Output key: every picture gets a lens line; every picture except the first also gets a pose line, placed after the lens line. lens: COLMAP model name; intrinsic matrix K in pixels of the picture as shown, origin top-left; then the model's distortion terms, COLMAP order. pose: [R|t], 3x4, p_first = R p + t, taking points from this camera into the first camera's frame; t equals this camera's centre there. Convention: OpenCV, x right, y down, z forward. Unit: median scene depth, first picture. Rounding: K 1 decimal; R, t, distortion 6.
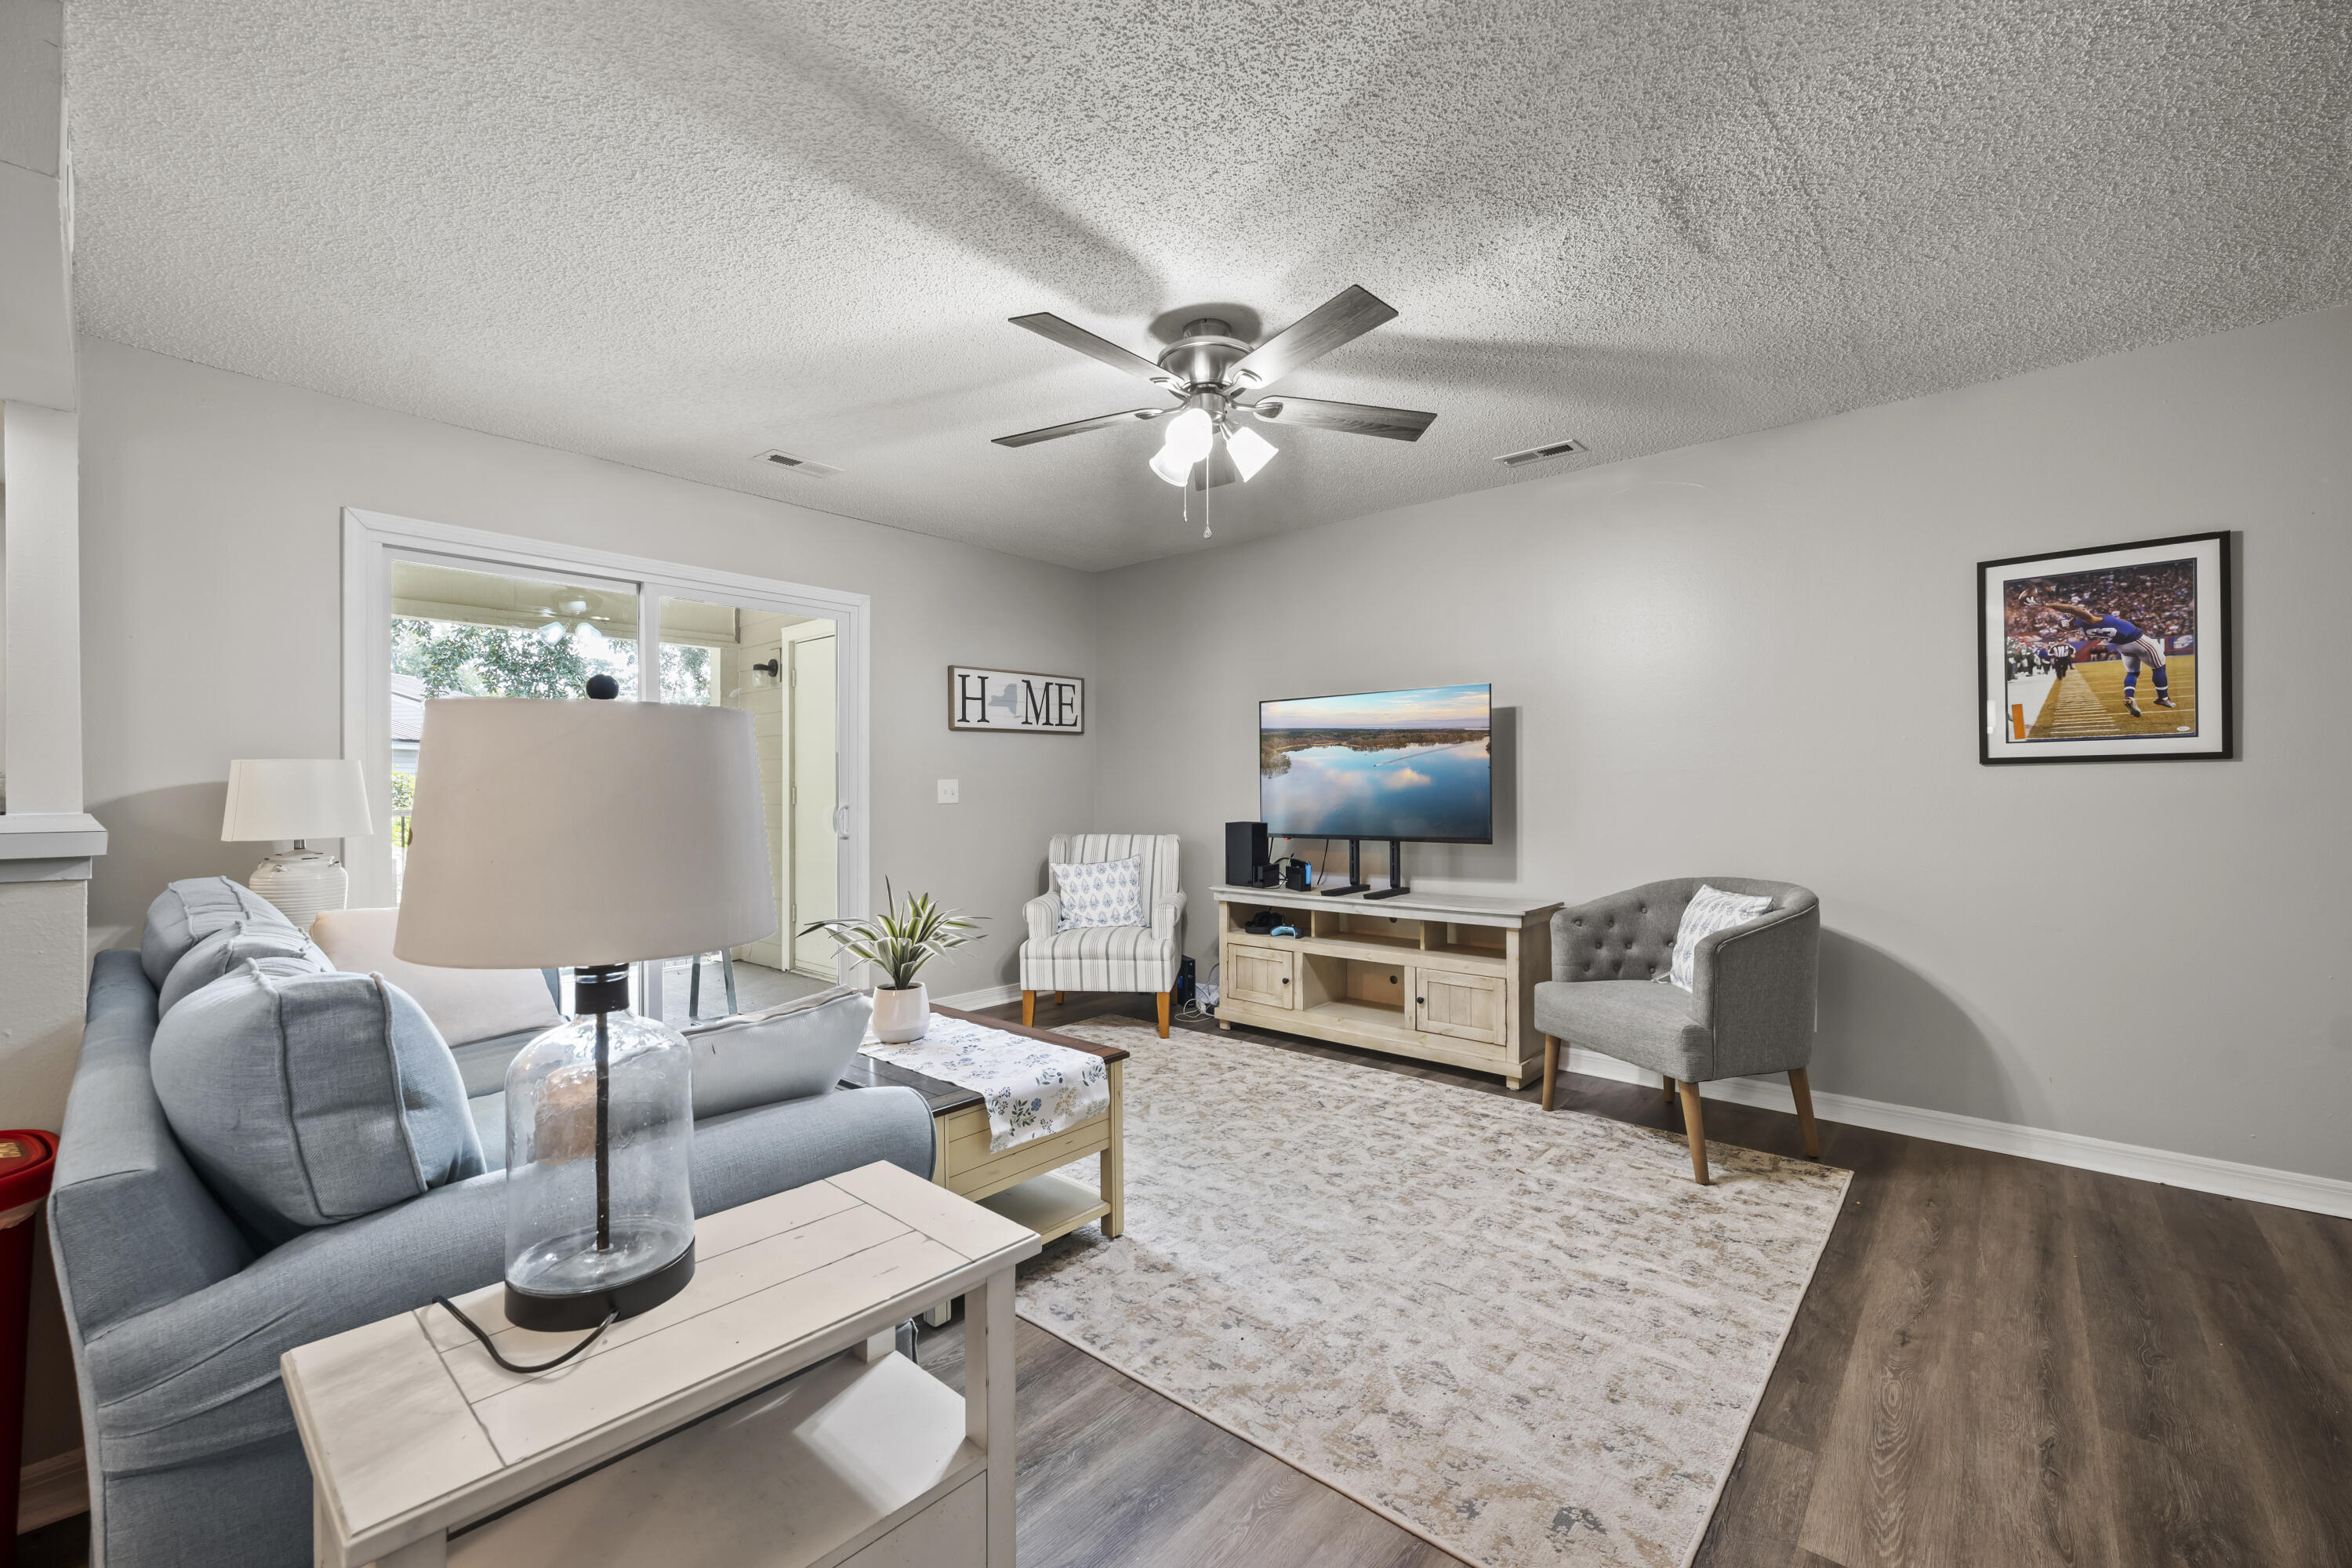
lens RADIAL K [[963.3, 0, 1164.2], [0, 963.3, 789.0], [0, 0, 1]] dist [0.002384, 0.000343]
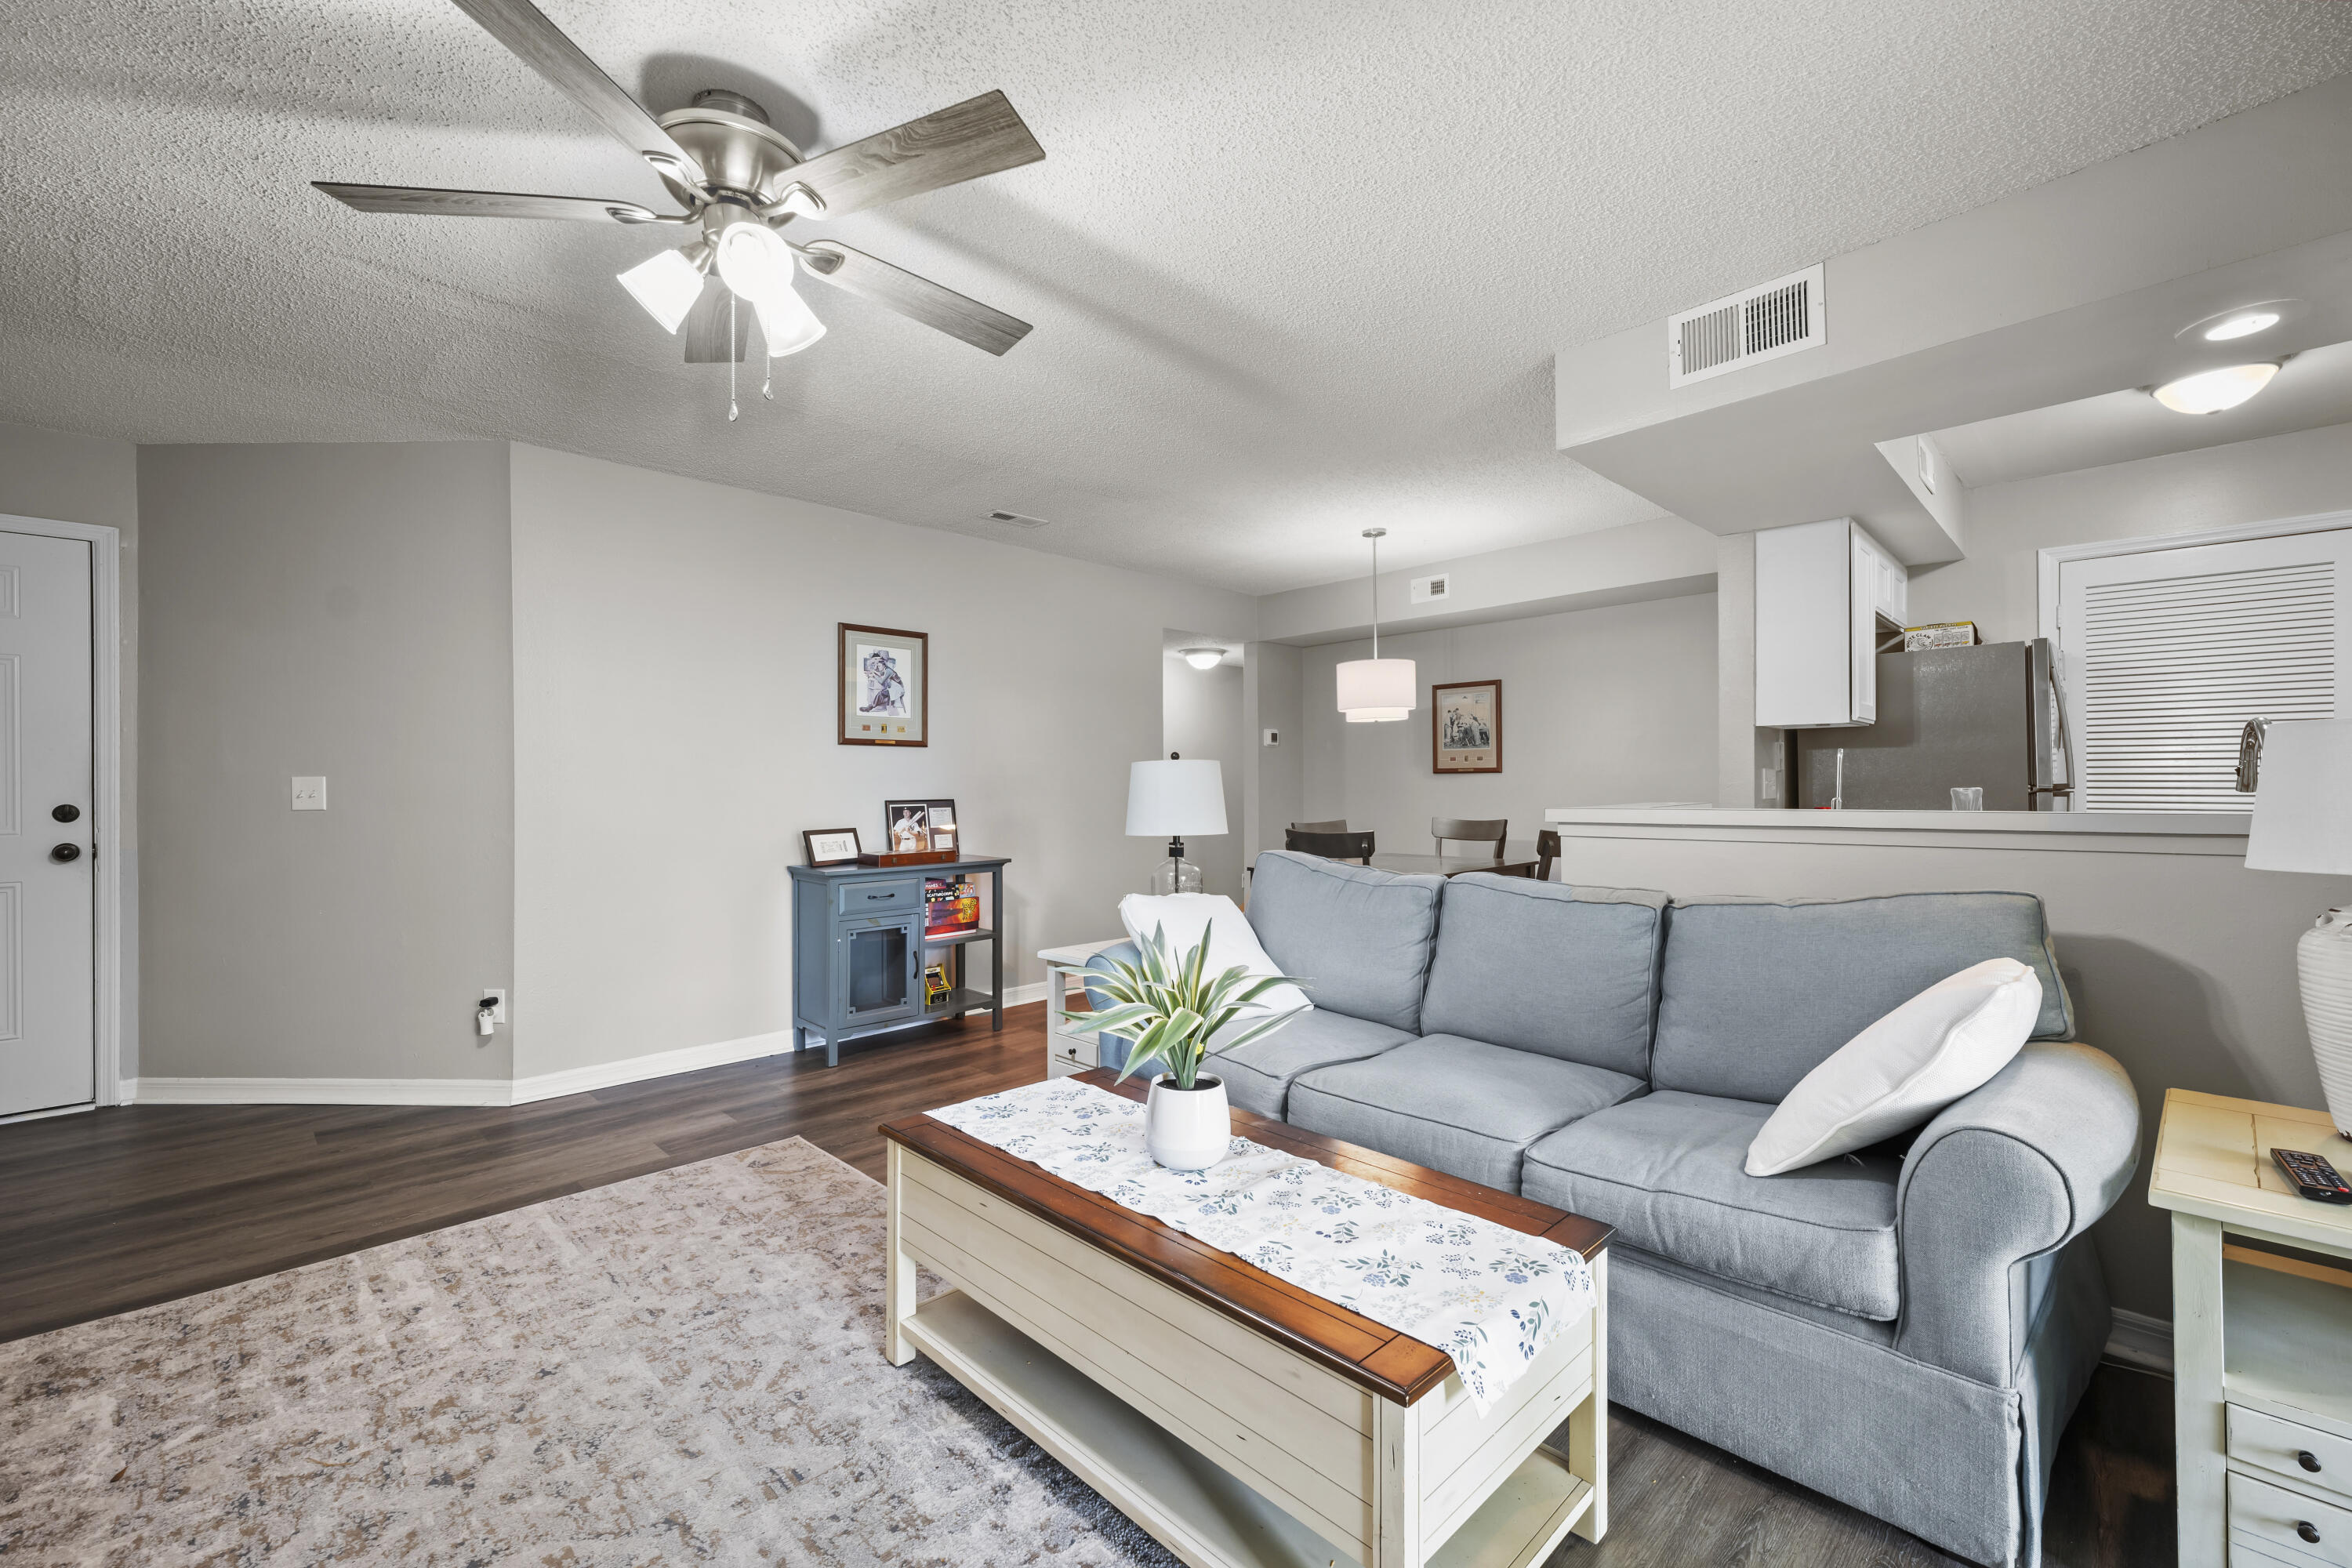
lens RADIAL K [[963.3, 0, 1181.6], [0, 963.3, 780.9], [0, 0, 1]] dist [0.002384, 0.000343]
pose [[-0.998959, 0.001684, 0.045585, -0.278439], [0.001056, 0.999904, -0.013795, 0.000161], [-0.045604, -0.013733, -0.998865, 1.555437]]
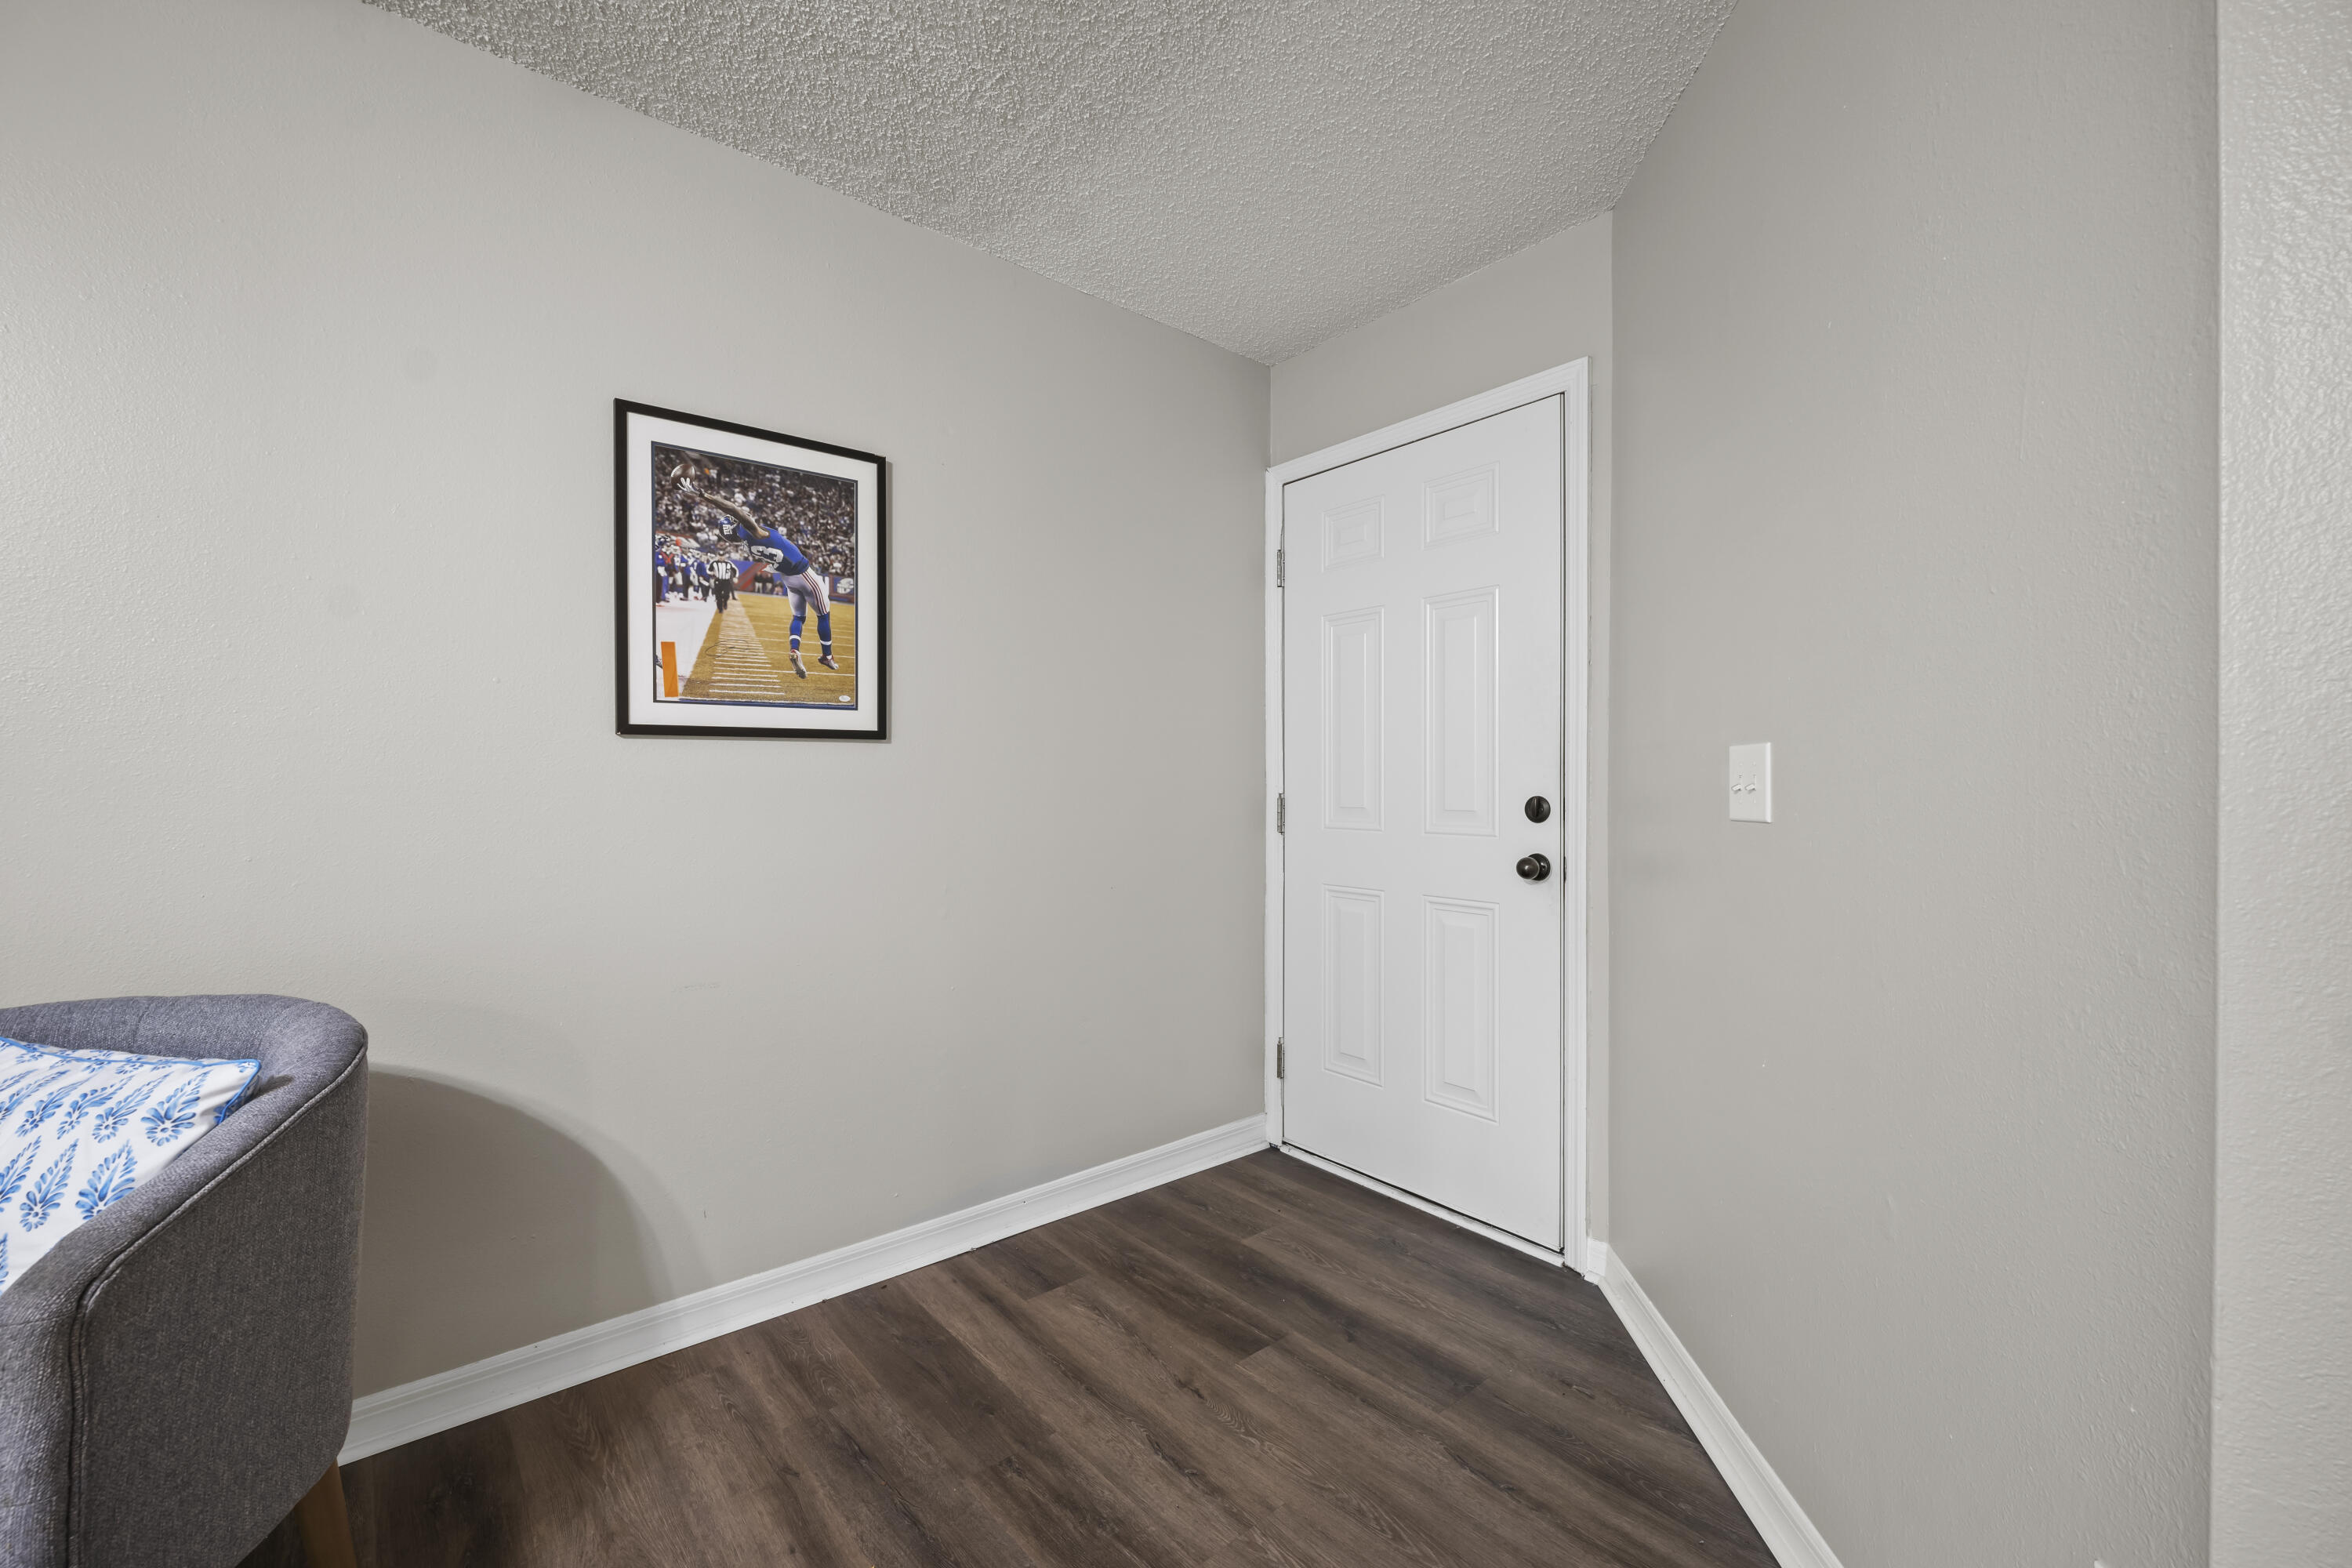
lens RADIAL K [[963.3, 0, 1162.1], [0, 963.3, 780.0], [0, 0, 1]] dist [0.002384, 0.000343]
pose [[0.144698, -0.002699, 0.989472, 0.316420], [-0.008974, 0.999952, 0.004040, -0.002477], [-0.989435, -0.009464, 0.144667, 0.611835]]
